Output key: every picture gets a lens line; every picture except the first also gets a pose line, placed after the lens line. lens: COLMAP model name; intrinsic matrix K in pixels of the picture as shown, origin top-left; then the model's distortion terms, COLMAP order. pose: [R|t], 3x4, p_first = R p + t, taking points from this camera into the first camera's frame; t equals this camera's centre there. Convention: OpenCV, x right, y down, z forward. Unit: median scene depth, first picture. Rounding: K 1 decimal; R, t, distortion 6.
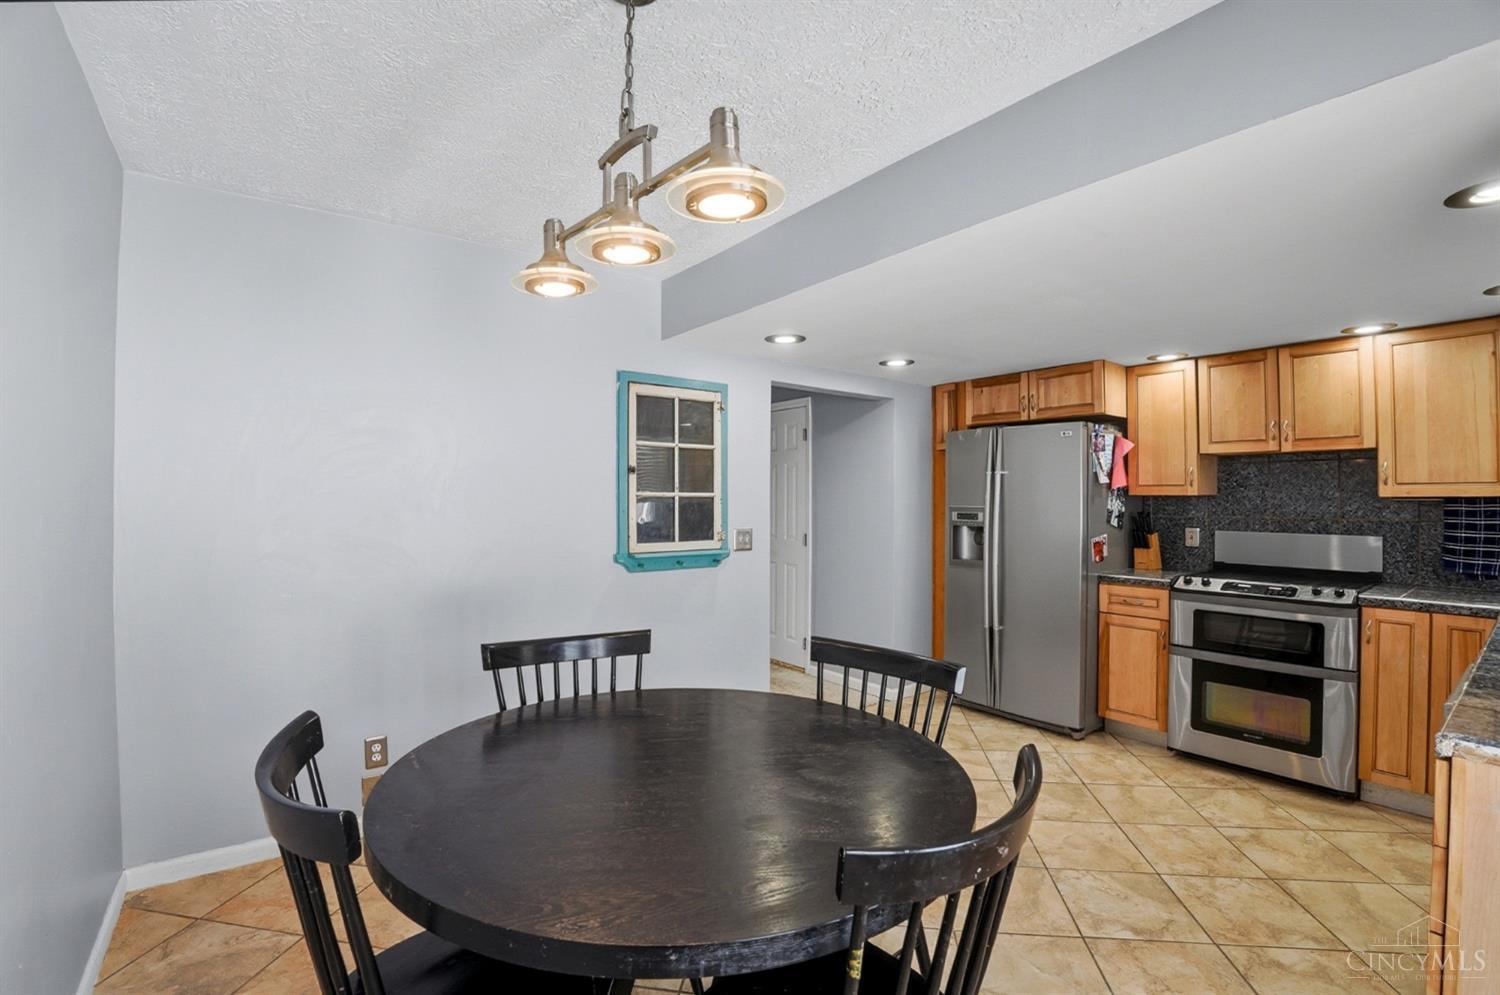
lens RADIAL K [[660.4, 0, 756.1], [0, 660.4, 491.9], [0, 0, 1]] dist [-0.065859, 0.013224]
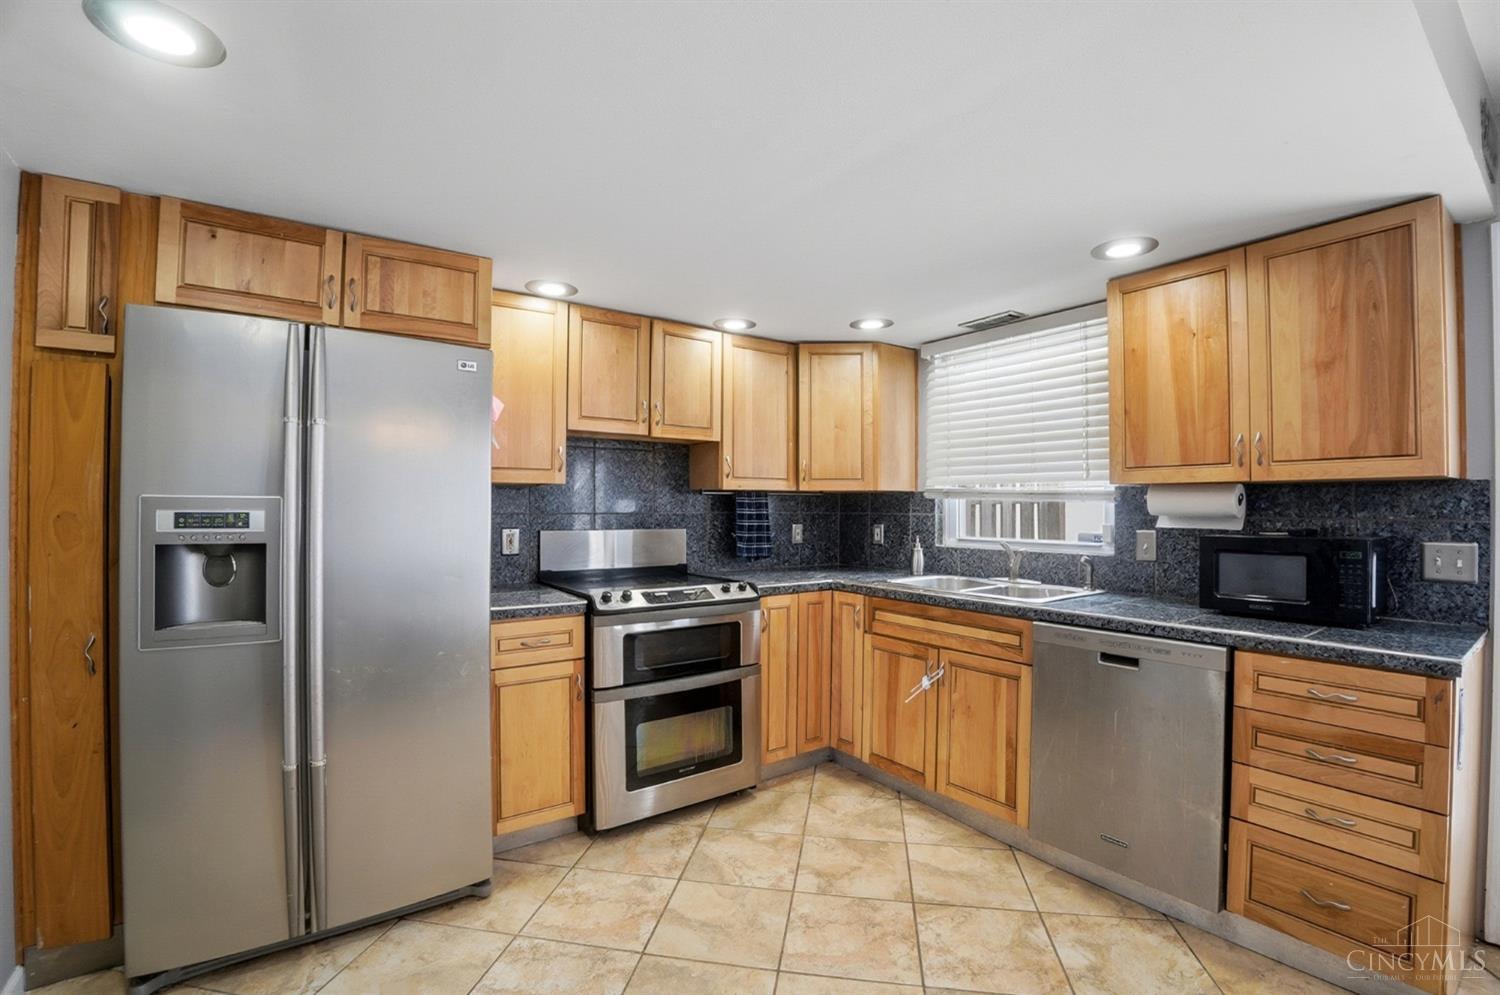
lens RADIAL K [[660.4, 0, 749.0], [0, 660.4, 503.9], [0, 0, 1]] dist [-0.065859, 0.013224]
pose [[0.033707, 0.001462, 0.999431, -0.084281], [-0.014040, 0.999901, -0.000990, 0.028777], [-0.999333, -0.013999, 0.033724, 0.838221]]
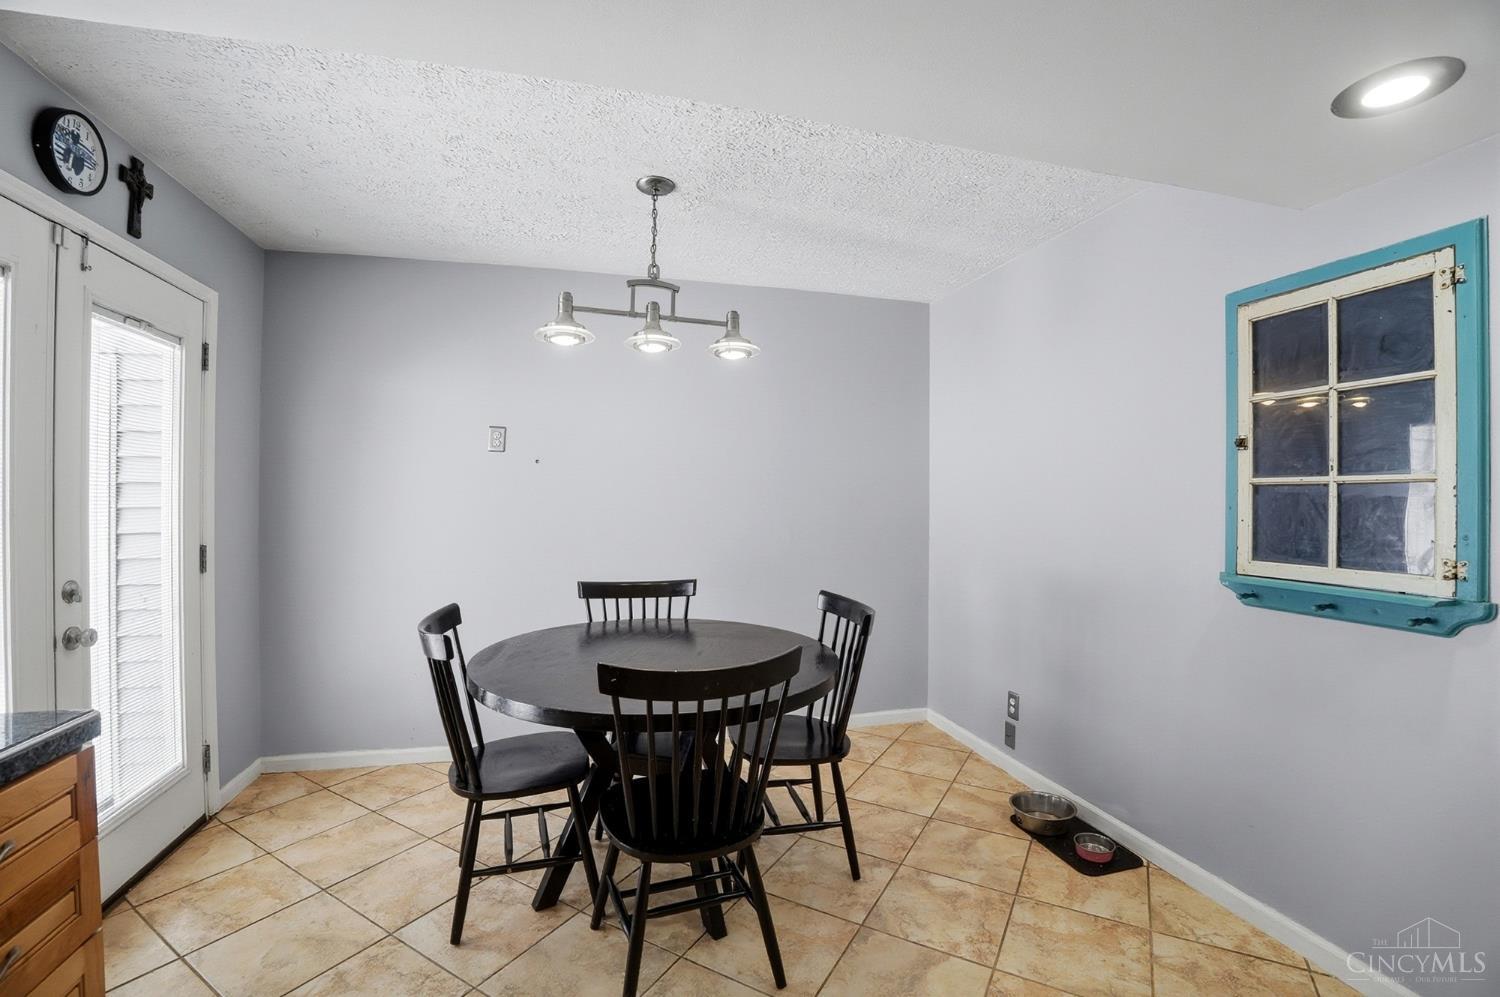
lens RADIAL K [[660.4, 0, 754.1], [0, 660.4, 495.2], [0, 0, 1]] dist [-0.065859, 0.013224]
pose [[-0.377647, -0.011397, -0.925879, 0.554711], [0.002163, 0.999911, -0.013190, 0.023615], [0.925947, -0.006984, -0.377589, 0.786934]]
